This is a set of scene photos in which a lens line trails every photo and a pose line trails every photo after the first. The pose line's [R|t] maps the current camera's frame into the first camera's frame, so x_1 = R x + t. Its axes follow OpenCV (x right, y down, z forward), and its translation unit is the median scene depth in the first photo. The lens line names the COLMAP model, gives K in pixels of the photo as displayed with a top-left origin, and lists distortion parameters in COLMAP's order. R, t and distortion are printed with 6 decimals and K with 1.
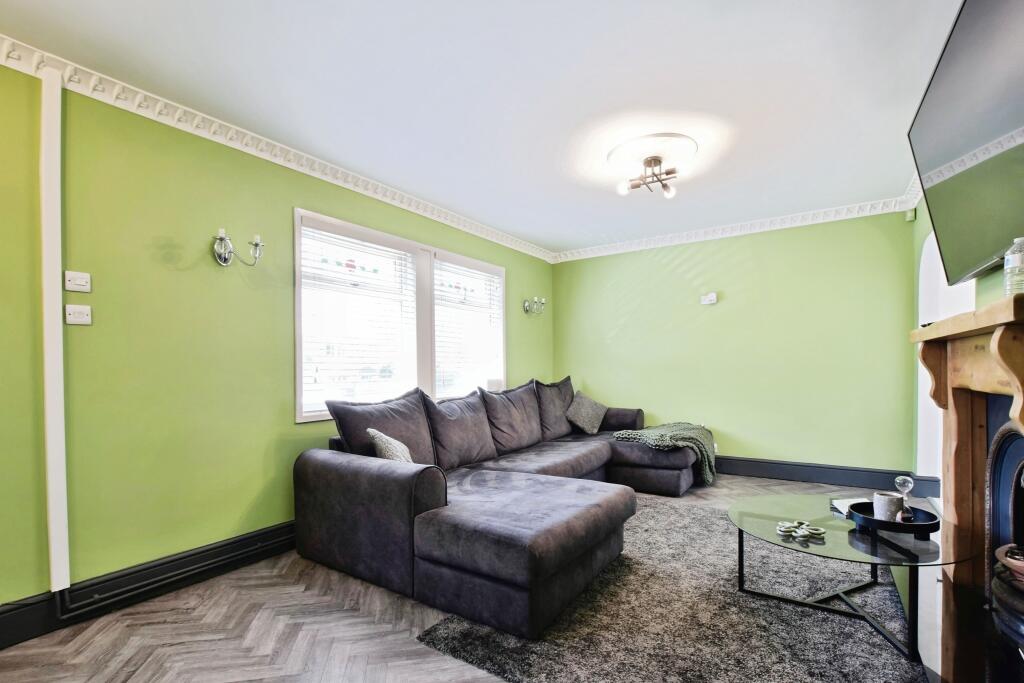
lens RADIAL K [[464.7, 0, 516.1], [0, 464.7, 372.4], [0, 0, 1]] dist [-0.025672, 0.000311]
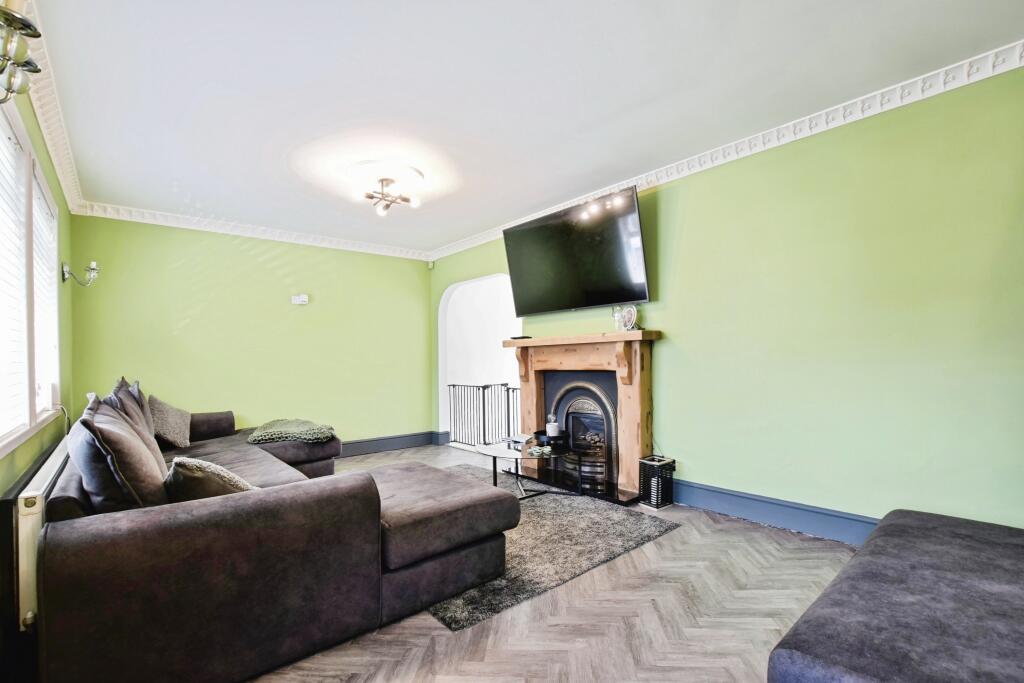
lens RADIAL K [[457.7, 0, 512.3], [0, 457.7, 364.0], [0, 0, 1]] dist [0.000493, 0.000169]
pose [[0.281845, 0.002456, 0.959457, -0.726564], [0.024187, 0.999661, -0.009664, 0.017221], [-0.959155, 0.025930, 0.281690, 0.391218]]
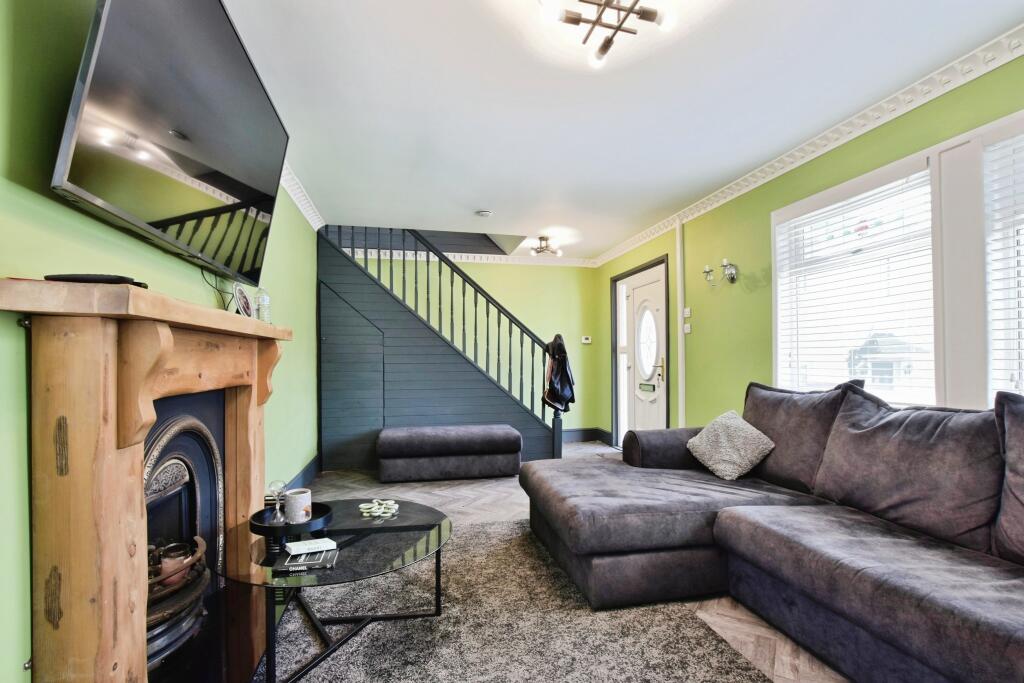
lens RADIAL K [[502.3, 0, 493.7], [0, 502.3, 355.6], [0, 0, 1]] dist [-0.031255, 0.000576]
pose [[-0.734676, 0.006916, -0.678383, 0.798473], [0.007640, 0.999969, 0.001920, -0.010656], [0.678376, -0.003773, -0.734706, 1.345620]]
